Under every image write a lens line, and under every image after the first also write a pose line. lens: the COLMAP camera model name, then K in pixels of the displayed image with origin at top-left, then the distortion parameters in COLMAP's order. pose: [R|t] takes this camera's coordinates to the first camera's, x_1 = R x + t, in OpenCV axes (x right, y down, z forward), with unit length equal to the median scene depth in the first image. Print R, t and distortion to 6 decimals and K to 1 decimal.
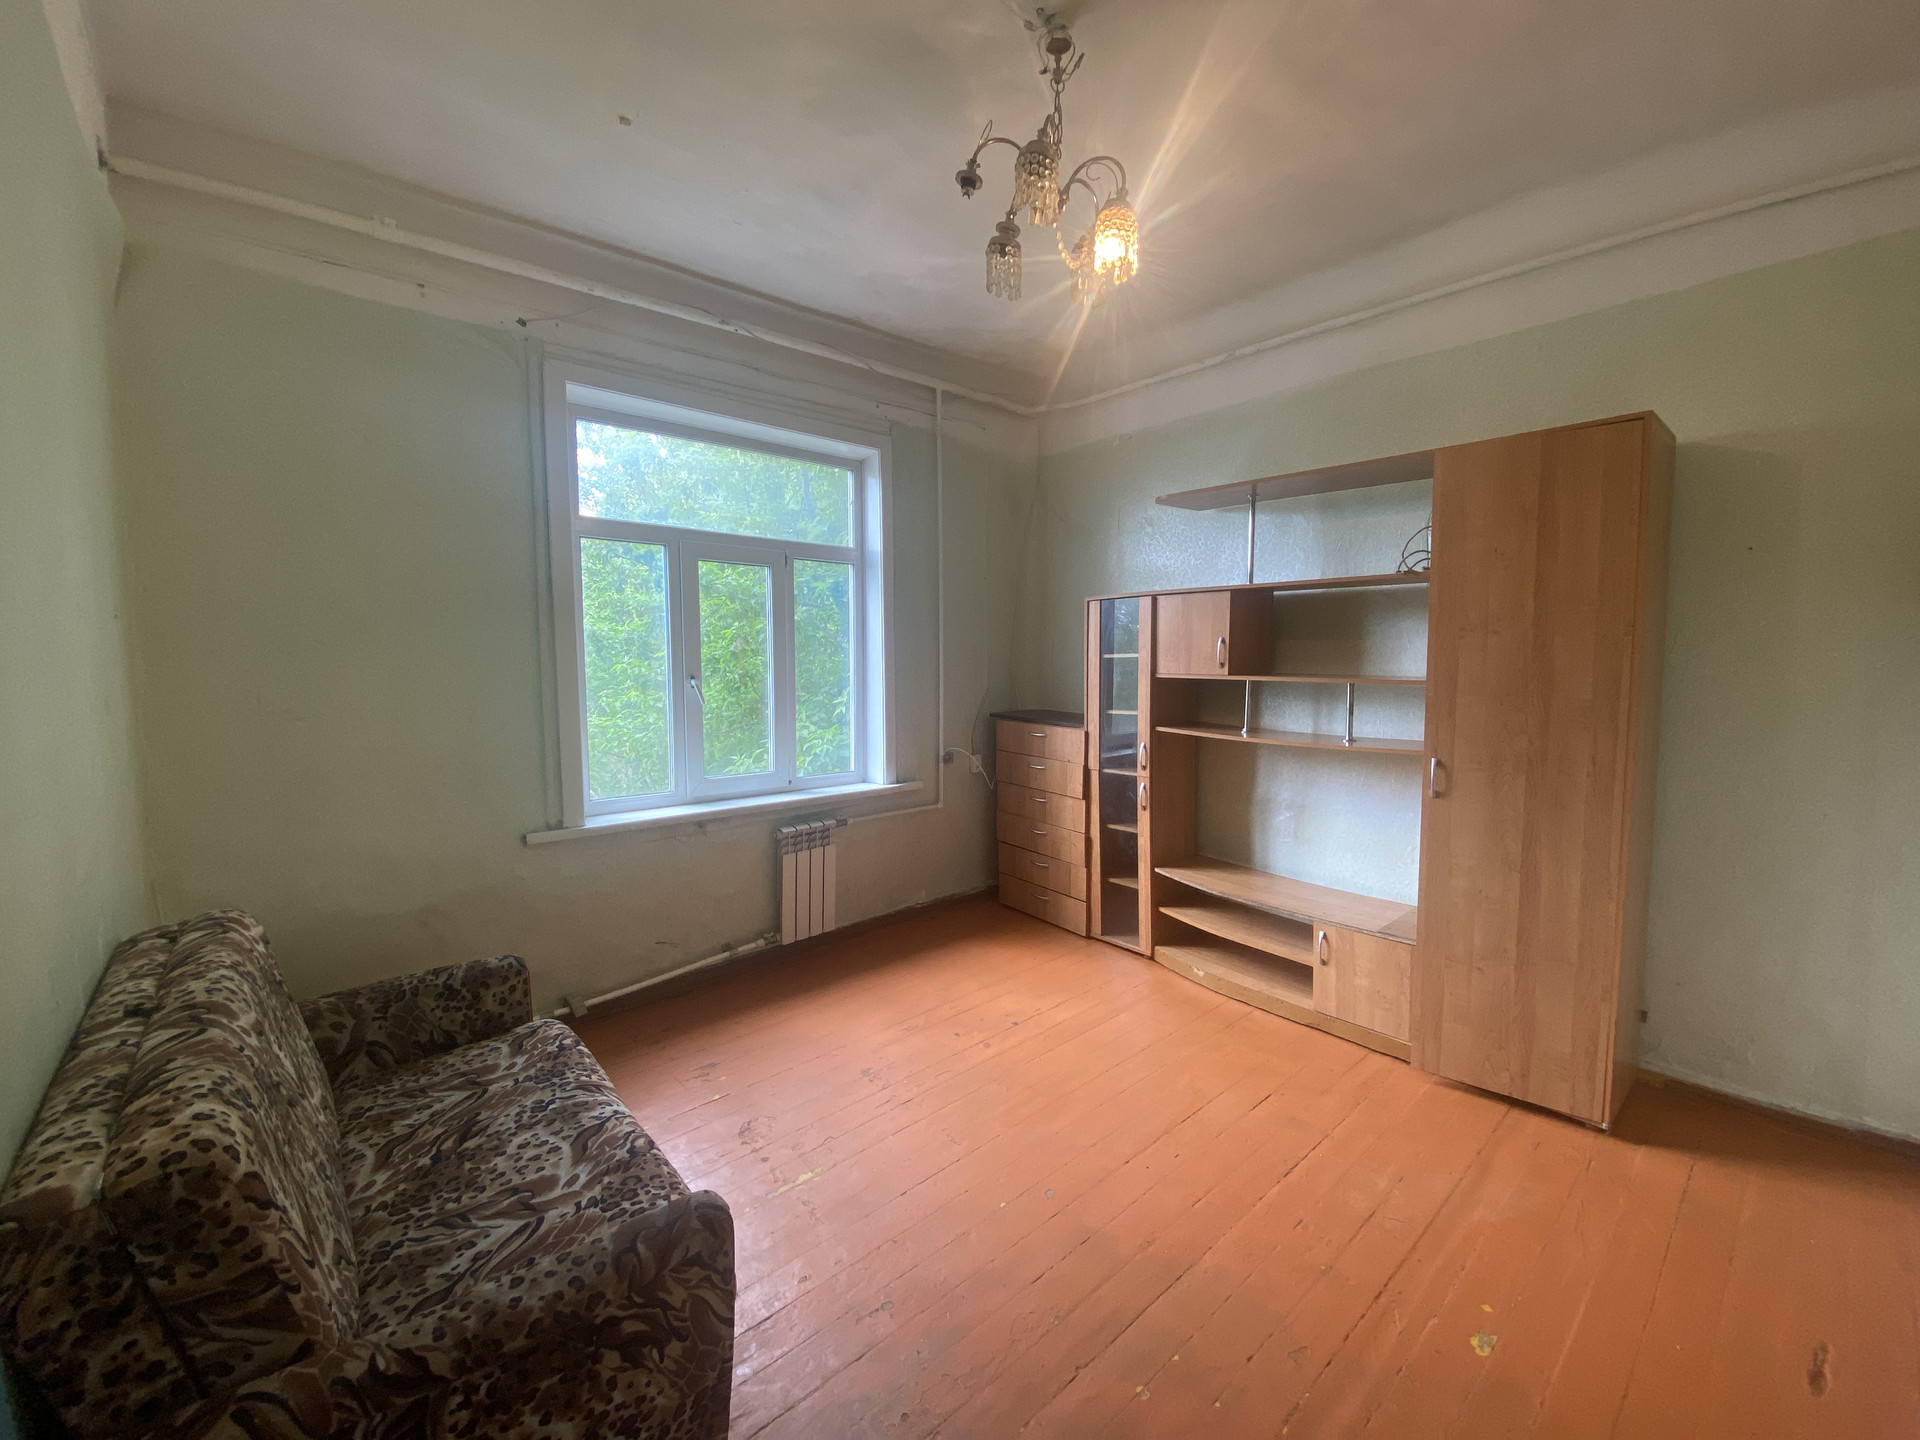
lens RADIAL K [[764.8, 0, 972.4], [0, 764.8, 716.1], [0, 0, 1]] dist [-0.002153, -0.003231]
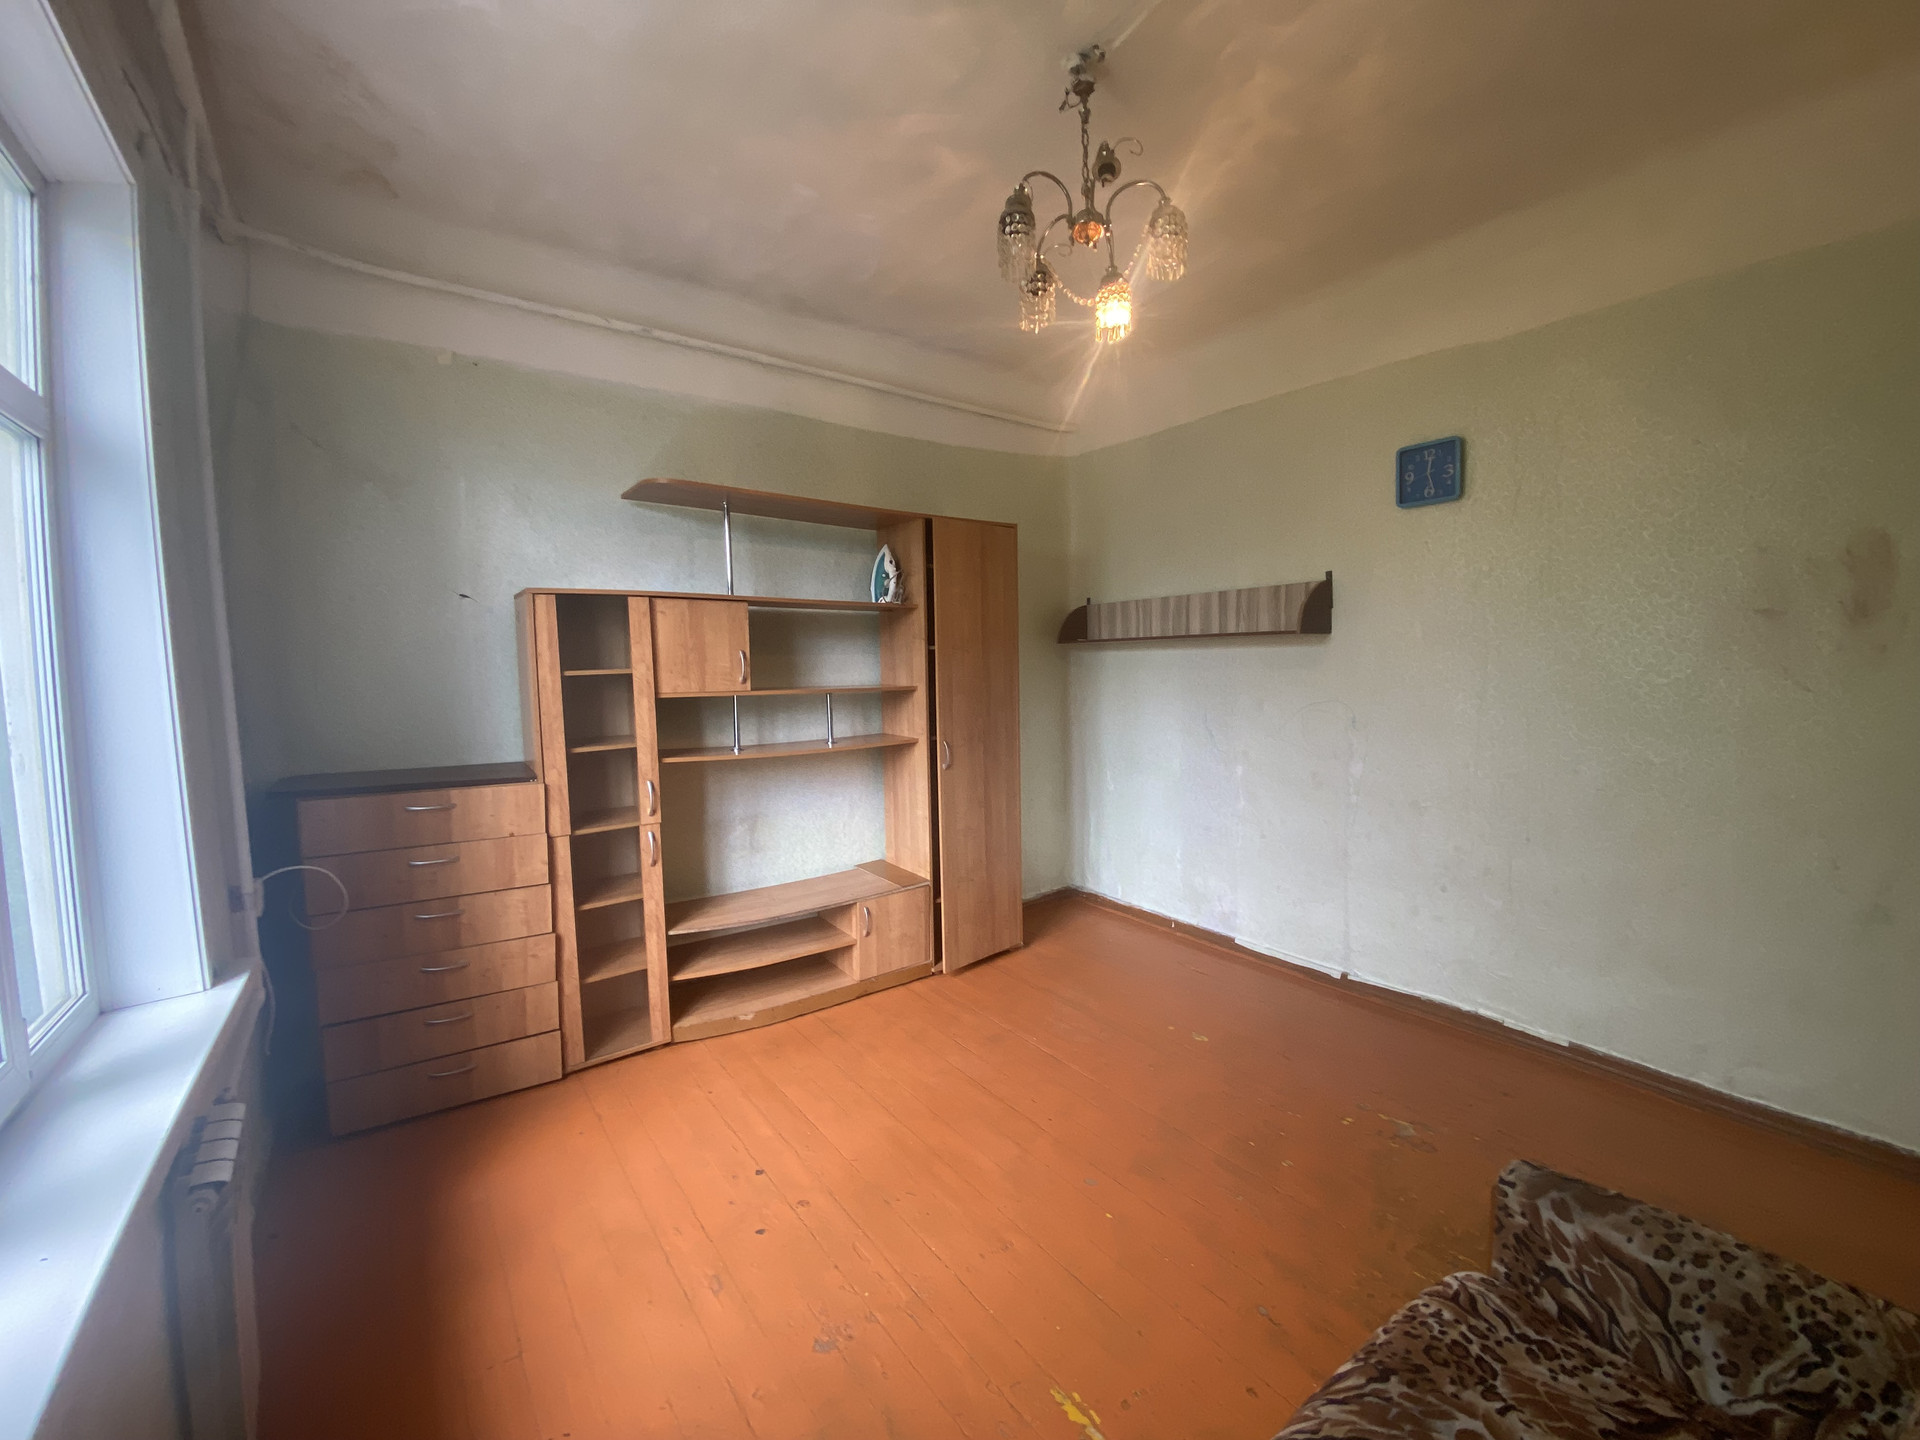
lens RADIAL K [[764.8, 0, 951.0], [0, 764.8, 722.9], [0, 0, 1]] dist [-0.002153, -0.003231]
pose [[0.092407, -0.077631, 0.992690, -0.556897], [0.099470, 0.992689, 0.068372, -0.051298], [-0.990740, 0.092425, 0.099453, 0.629416]]
